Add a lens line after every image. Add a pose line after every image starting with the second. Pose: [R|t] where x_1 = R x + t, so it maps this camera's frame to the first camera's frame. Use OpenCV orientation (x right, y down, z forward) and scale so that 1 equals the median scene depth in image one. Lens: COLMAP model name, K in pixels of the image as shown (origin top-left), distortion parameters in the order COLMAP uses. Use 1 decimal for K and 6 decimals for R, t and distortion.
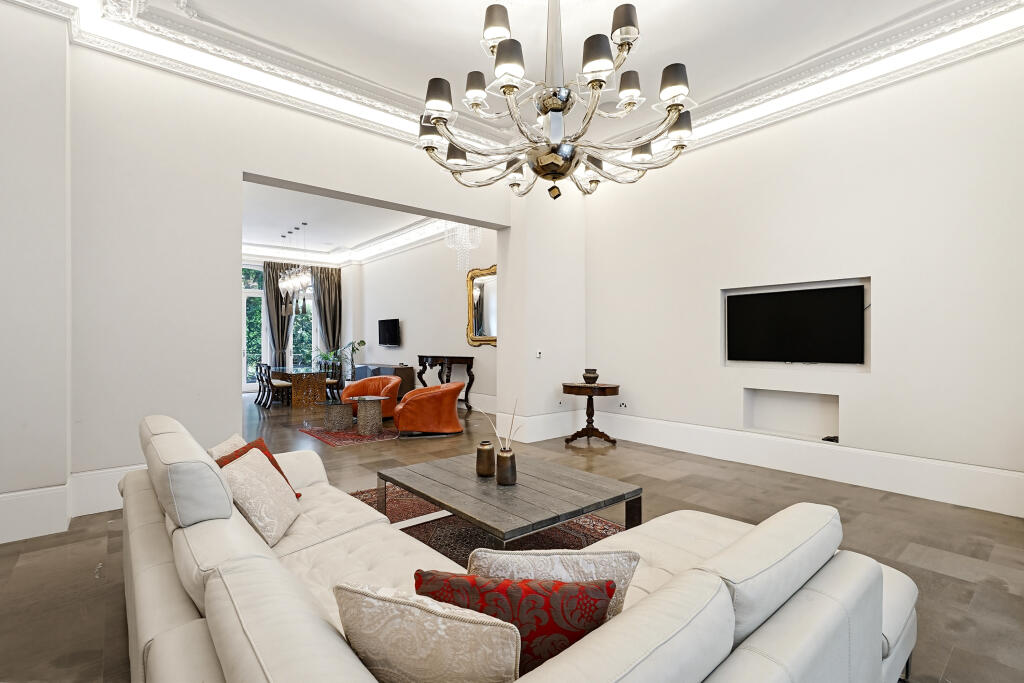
lens RADIAL K [[477.0, 0, 517.0], [0, 477.0, 346.4], [0, 0, 1]] dist [-0.003221, 0.000001]
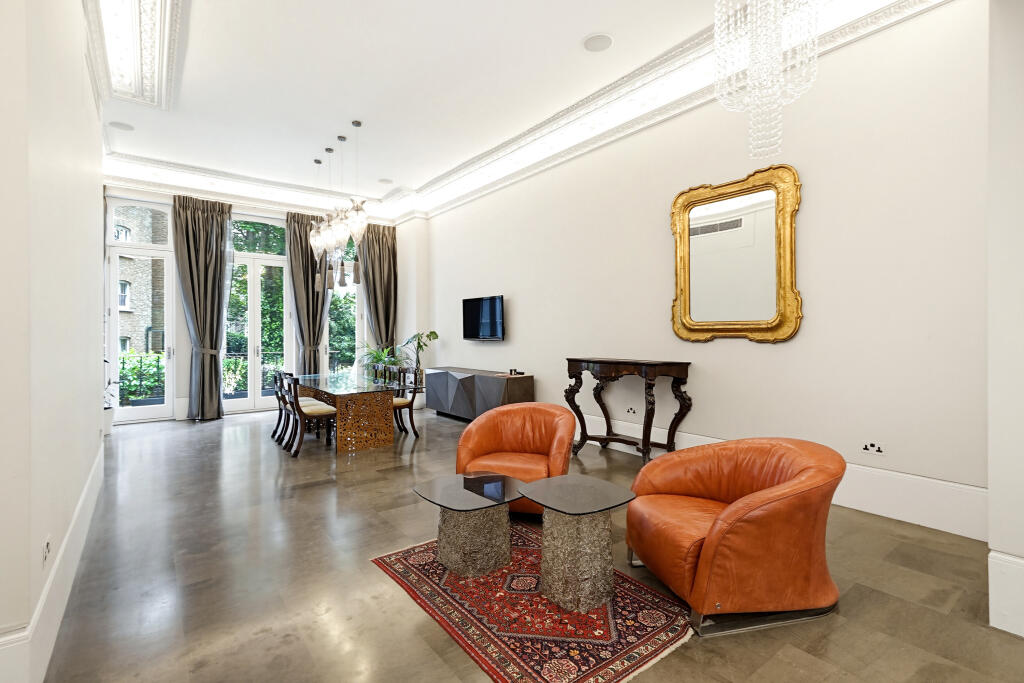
lens RADIAL K [[477.0, 0, 507.8], [0, 477.0, 333.8], [0, 0, 1]] dist [-0.003221, 0.000001]
pose [[0.998537, -0.004809, -0.053862, -0.209856], [0.004426, 0.999964, -0.007222, -0.004607], [0.053895, 0.006973, 0.998522, 0.395039]]
